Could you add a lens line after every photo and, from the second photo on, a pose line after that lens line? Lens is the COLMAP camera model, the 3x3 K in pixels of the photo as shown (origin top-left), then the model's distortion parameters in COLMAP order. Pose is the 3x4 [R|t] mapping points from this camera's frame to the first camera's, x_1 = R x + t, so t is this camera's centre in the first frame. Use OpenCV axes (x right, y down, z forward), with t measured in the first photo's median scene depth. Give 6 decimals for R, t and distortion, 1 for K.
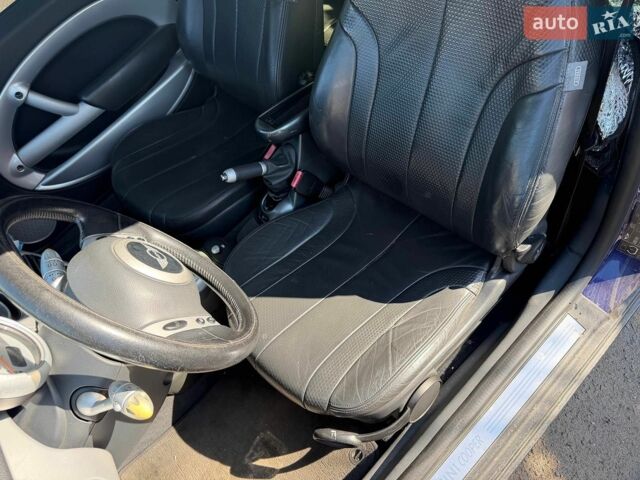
lens RADIAL K [[470.1, 0, 322.4], [0, 470.1, 238.7], [0, 0, 1]] dist [-0.004664, -0.006683]
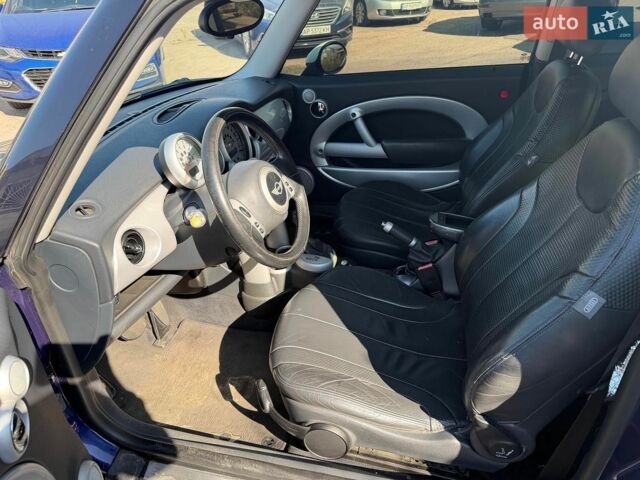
lens RADIAL K [[470.1, 0, 316.1], [0, 470.1, 237.4], [0, 0, 1]] dist [-0.004664, -0.006683]
pose [[0.525156, 0.627350, -0.575016, 0.464683], [-0.756249, 0.653889, 0.022727, 0.006783], [0.390254, 0.422920, 0.817827, -0.129134]]
